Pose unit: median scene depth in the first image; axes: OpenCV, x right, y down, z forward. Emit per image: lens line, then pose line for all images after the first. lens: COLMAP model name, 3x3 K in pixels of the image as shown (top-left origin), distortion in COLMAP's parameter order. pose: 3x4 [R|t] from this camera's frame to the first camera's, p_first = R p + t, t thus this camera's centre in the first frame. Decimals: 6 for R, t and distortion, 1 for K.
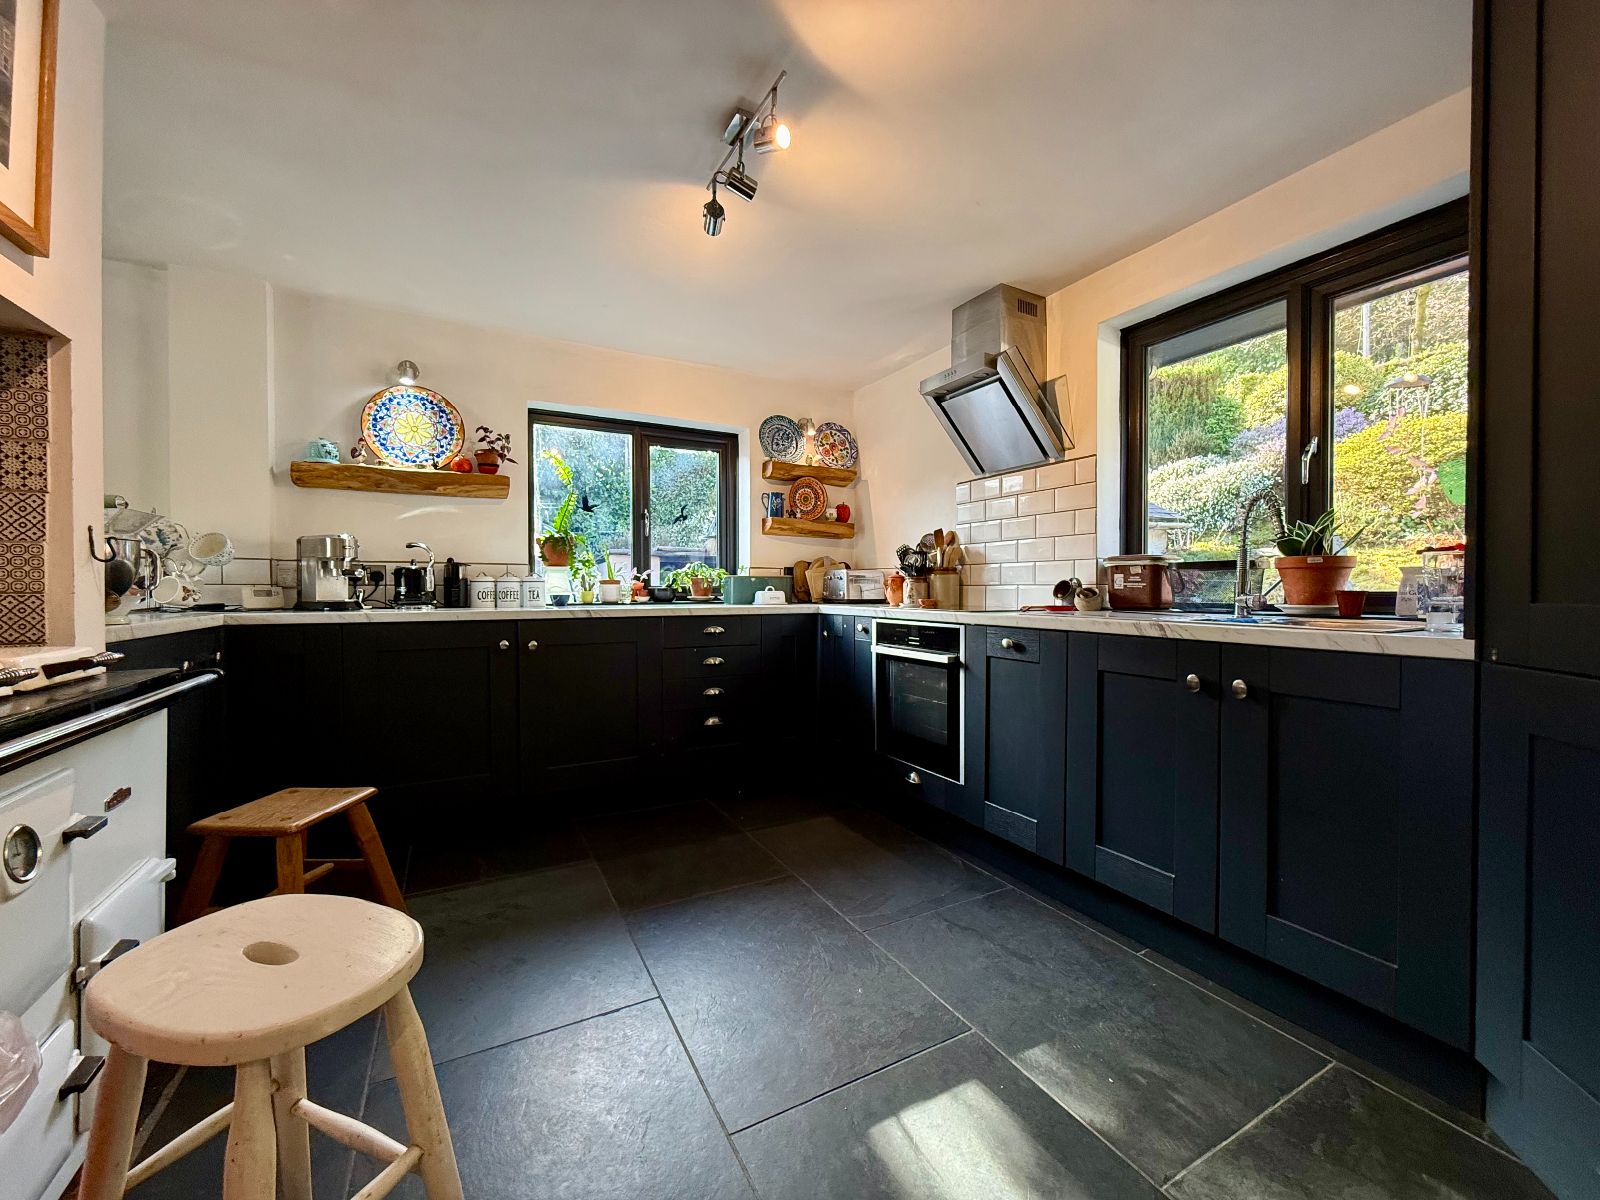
lens RADIAL K [[634.2, 0, 801.2], [0, 634.2, 597.2], [0, 0, 1]] dist [0.000431, 0.000692]
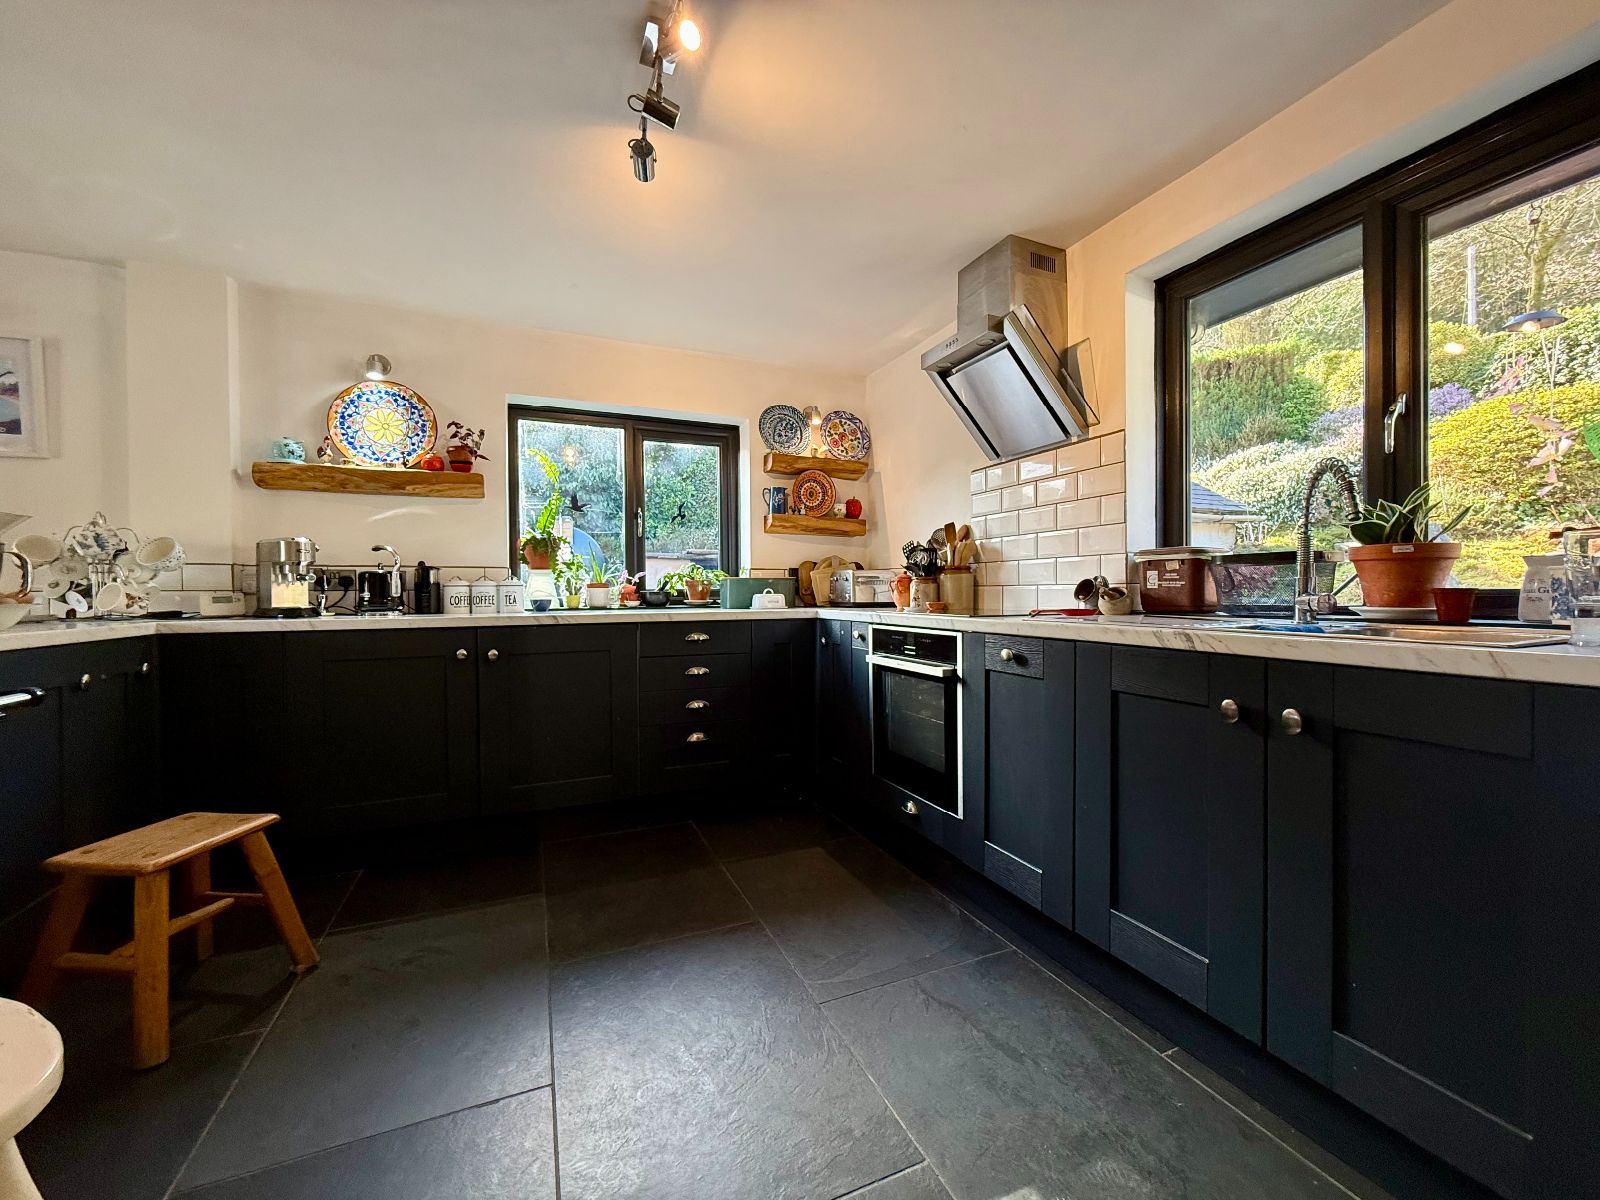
lens RADIAL K [[634.2, 0, 801.4], [0, 634.2, 597.9], [0, 0, 1]] dist [0.000431, 0.000692]
pose [[0.996165, -0.006372, -0.087267, 0.106337], [0.006047, 0.999974, -0.003992, -0.000262], [0.087290, 0.003449, 0.996177, 0.120238]]
